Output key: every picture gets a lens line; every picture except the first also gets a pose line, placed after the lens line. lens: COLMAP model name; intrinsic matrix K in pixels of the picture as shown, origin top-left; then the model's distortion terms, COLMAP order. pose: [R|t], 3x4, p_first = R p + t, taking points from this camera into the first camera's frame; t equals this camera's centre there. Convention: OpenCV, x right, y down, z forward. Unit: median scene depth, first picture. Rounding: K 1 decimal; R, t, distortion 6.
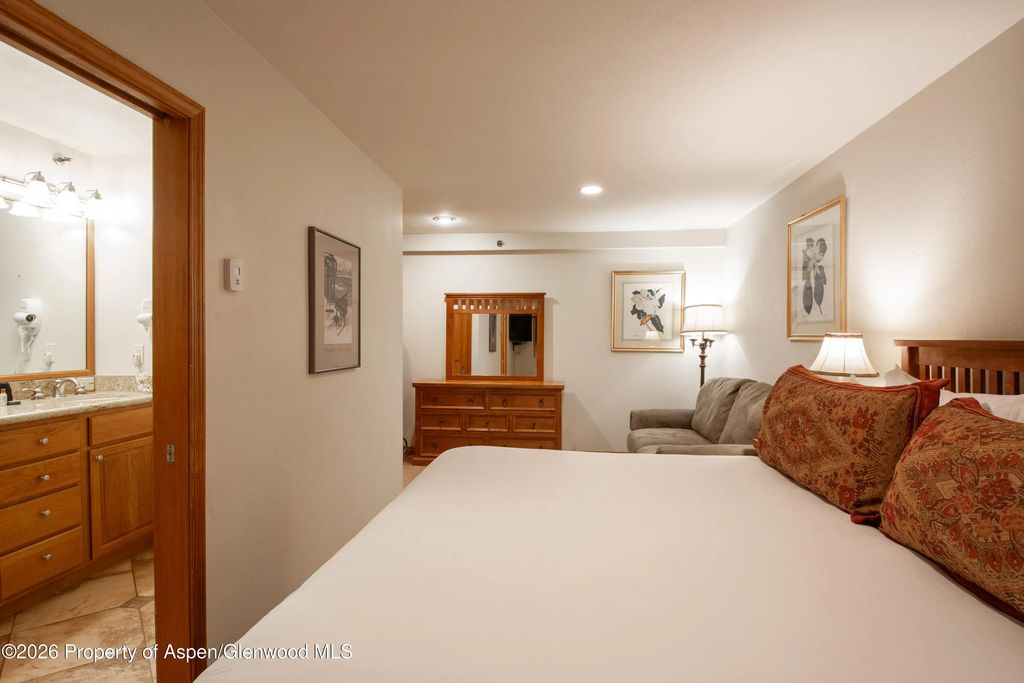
lens RADIAL K [[530.9, 0, 513.1], [0, 530.9, 343.2], [0, 0, 1]] dist [-0.002575, -0.002763]
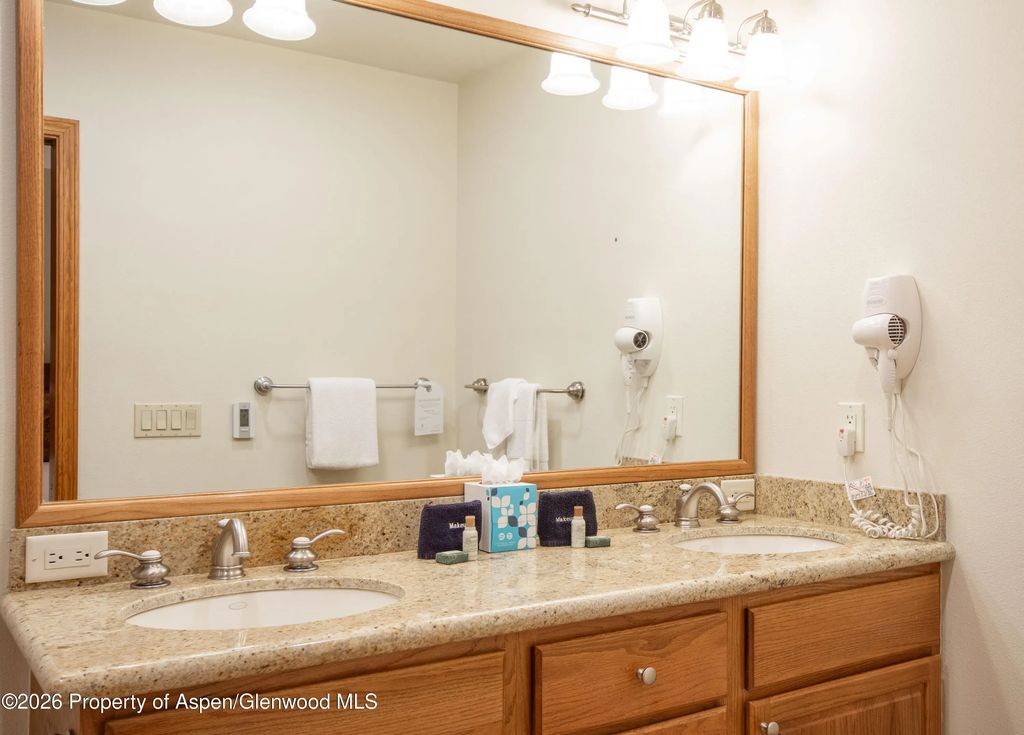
lens RADIAL K [[933.4, 0, 512.2], [0, 933.4, 371.2], [0, 0, 1]] dist [-0.008635, 0.000000]
pose [[0.615325, -0.004352, -0.788261, -0.367476], [-0.013249, 0.999786, -0.015862, -0.006134], [0.788162, 0.020204, 0.615136, 0.442672]]
